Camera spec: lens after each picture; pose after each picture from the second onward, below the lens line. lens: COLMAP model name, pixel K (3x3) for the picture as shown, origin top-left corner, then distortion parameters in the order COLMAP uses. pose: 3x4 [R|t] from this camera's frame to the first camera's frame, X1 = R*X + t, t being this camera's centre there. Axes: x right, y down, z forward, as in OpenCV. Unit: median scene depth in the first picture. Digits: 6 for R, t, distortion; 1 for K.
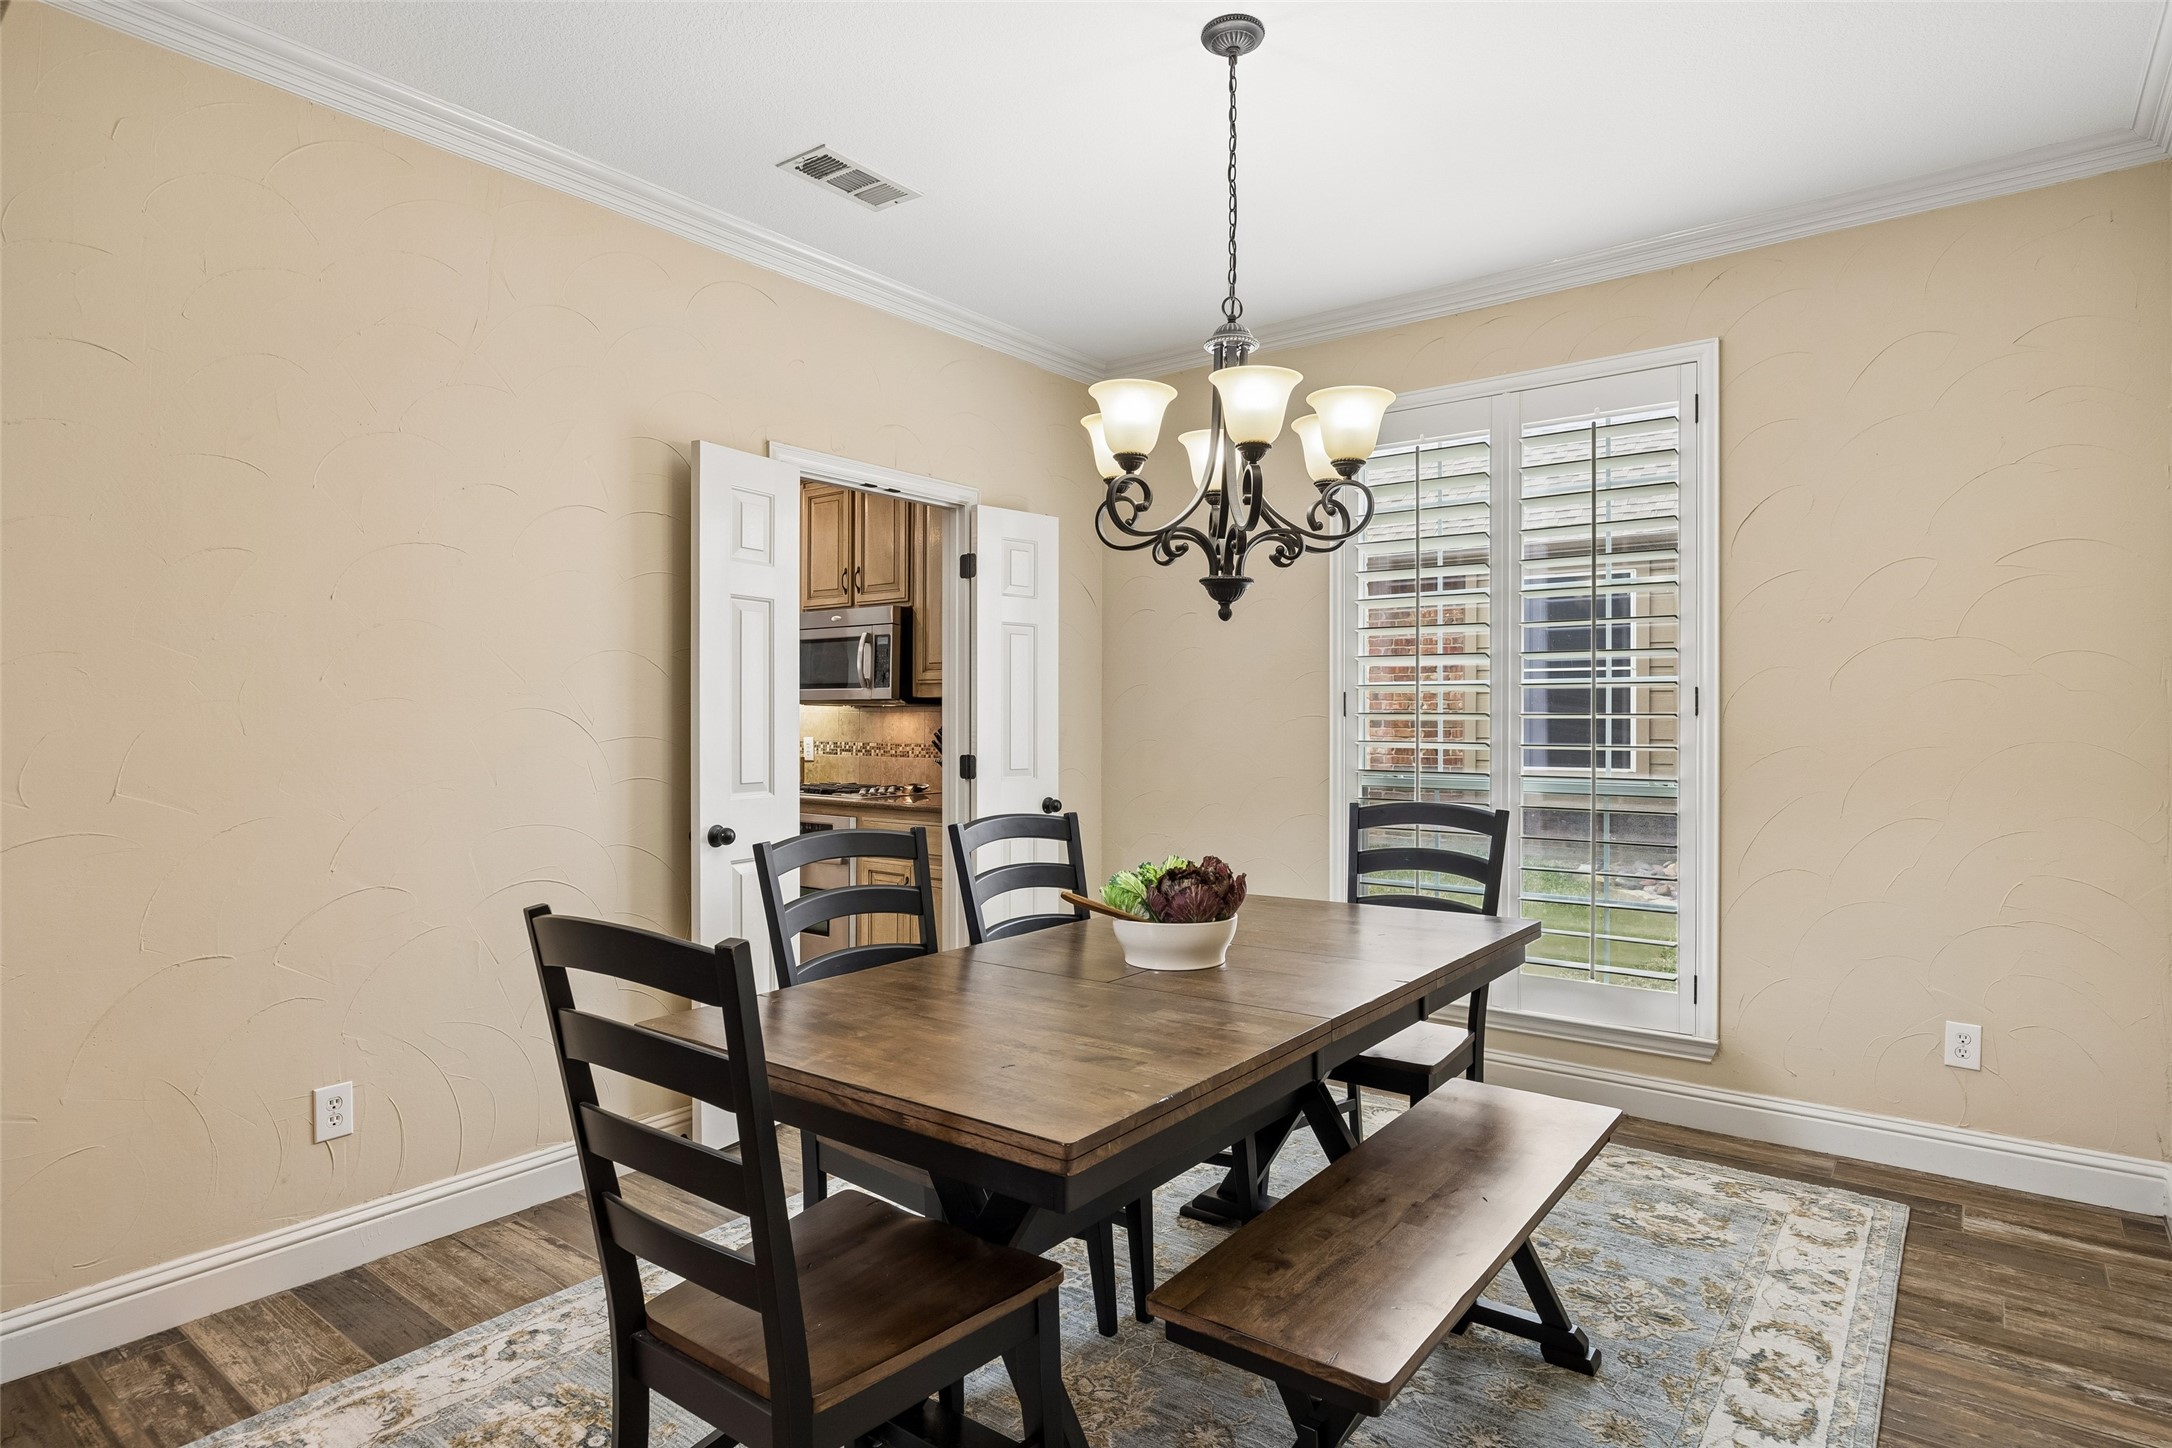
lens RADIAL K [[1186.2, 0, 1078.4], [0, 1186.2, 719.7], [0, 0, 1]] dist [-0.000559, -0.001124]
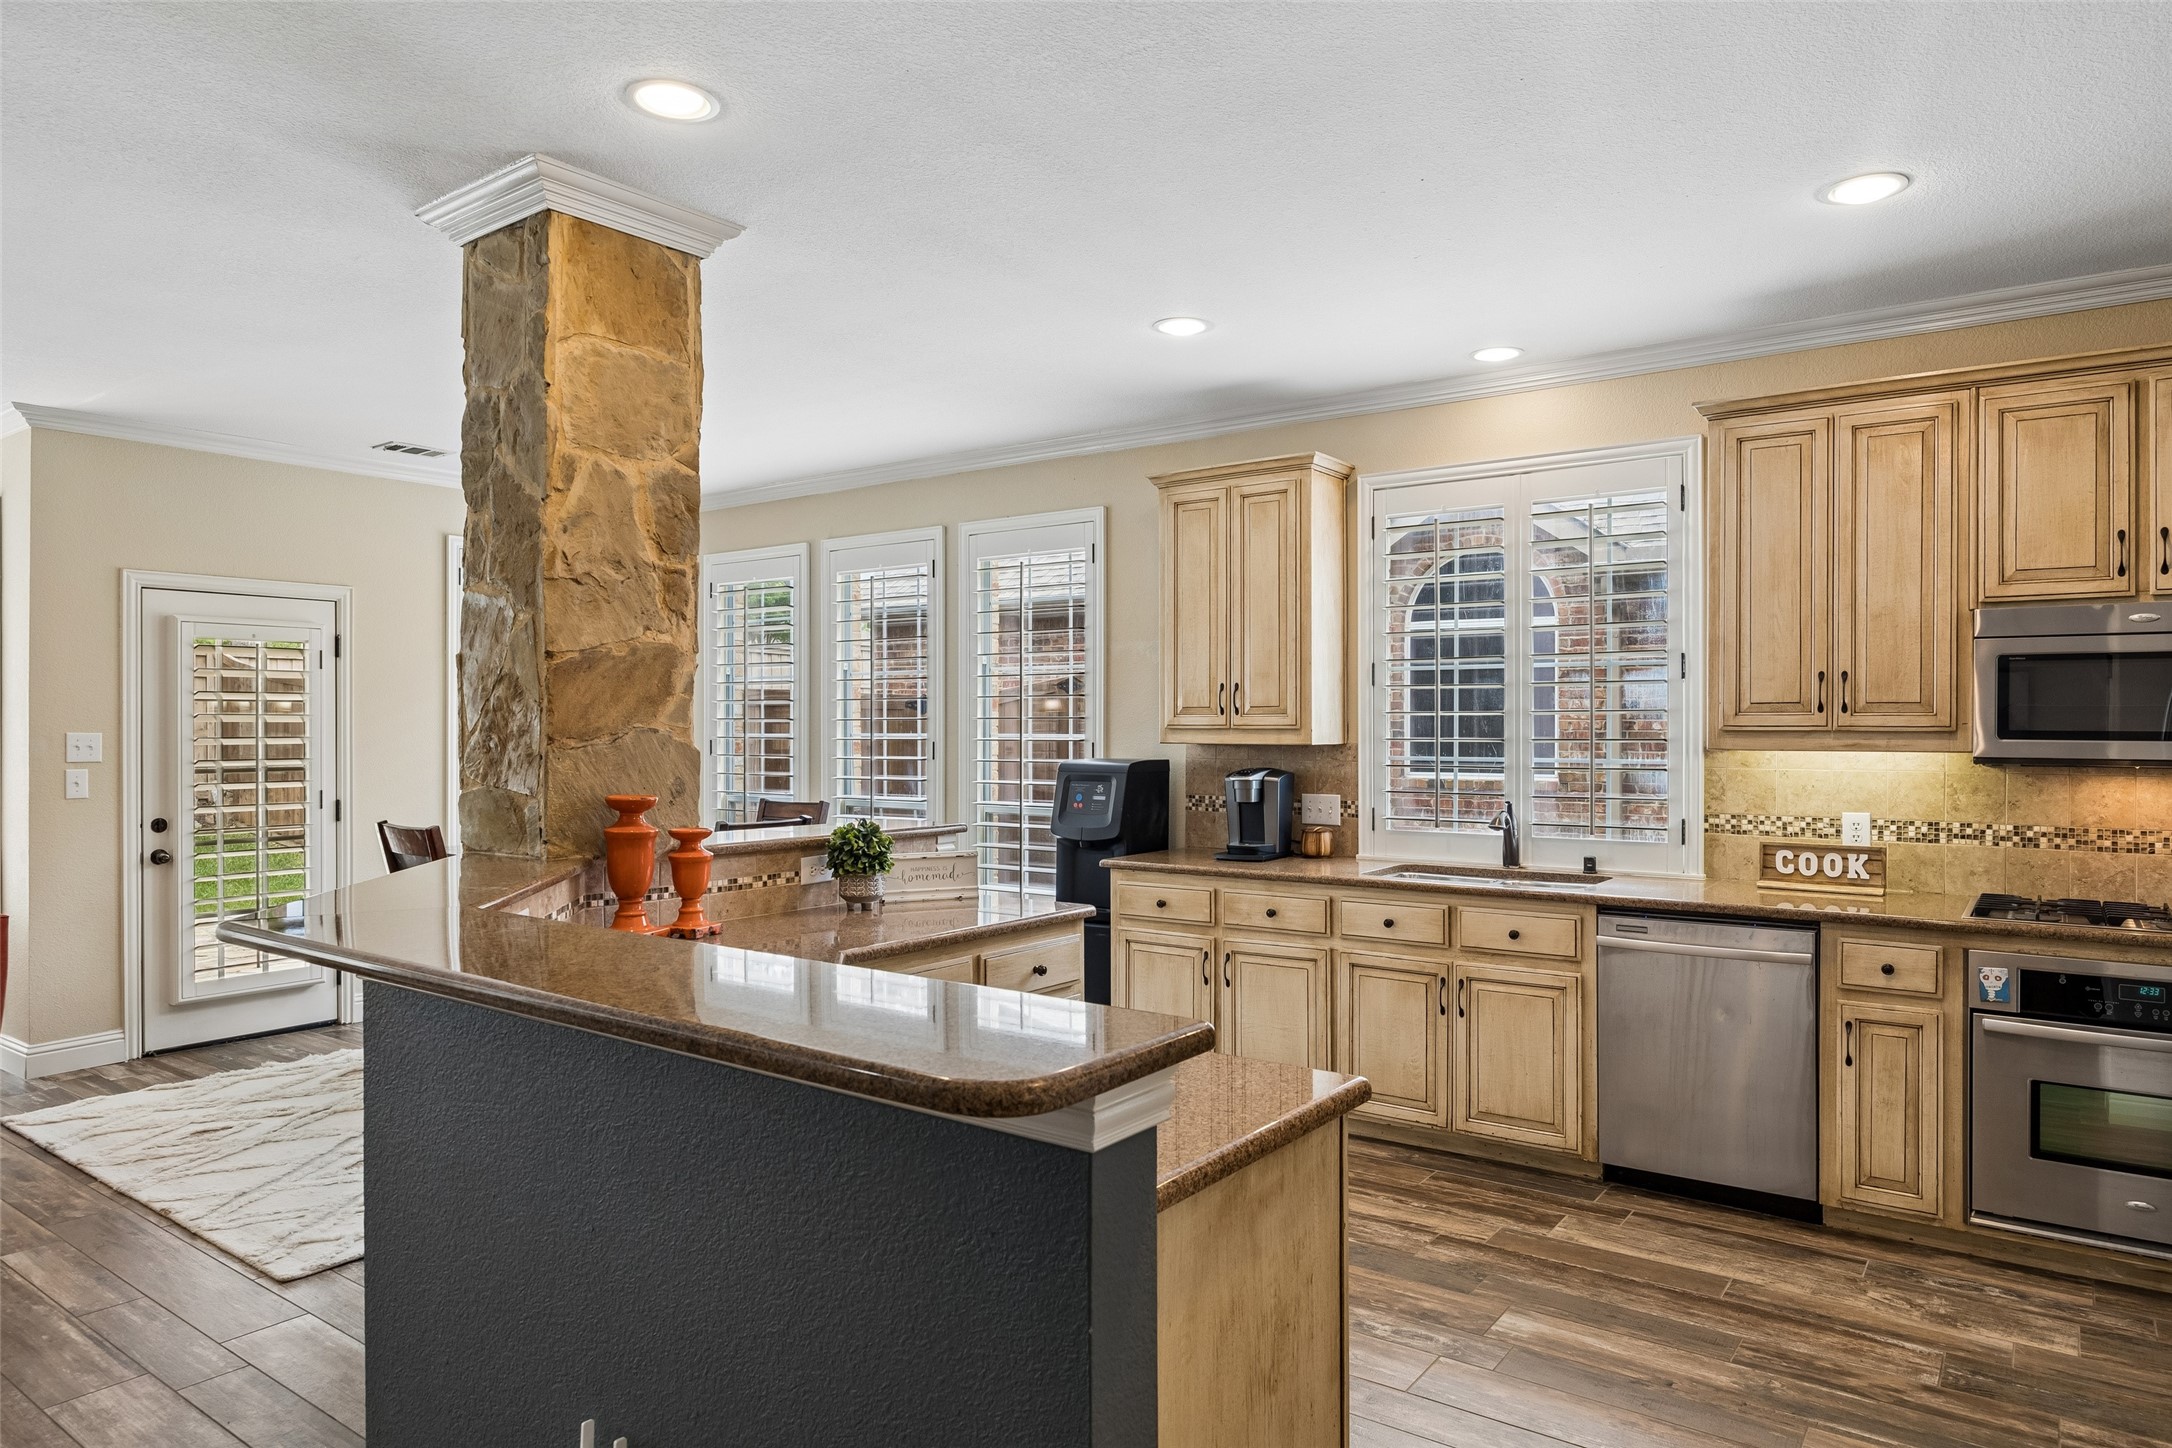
lens RADIAL K [[1342.8, 0, 1086.4], [0, 1342.8, 736.2], [0, 0, 1]] dist [-0.005797, 0.001006]
pose [[0.999578, -0.000146, 0.029032, -1.147173], [-0.000063, 0.999974, 0.007220, -0.051255], [-0.029032, -0.007219, 0.999552, 0.595189]]
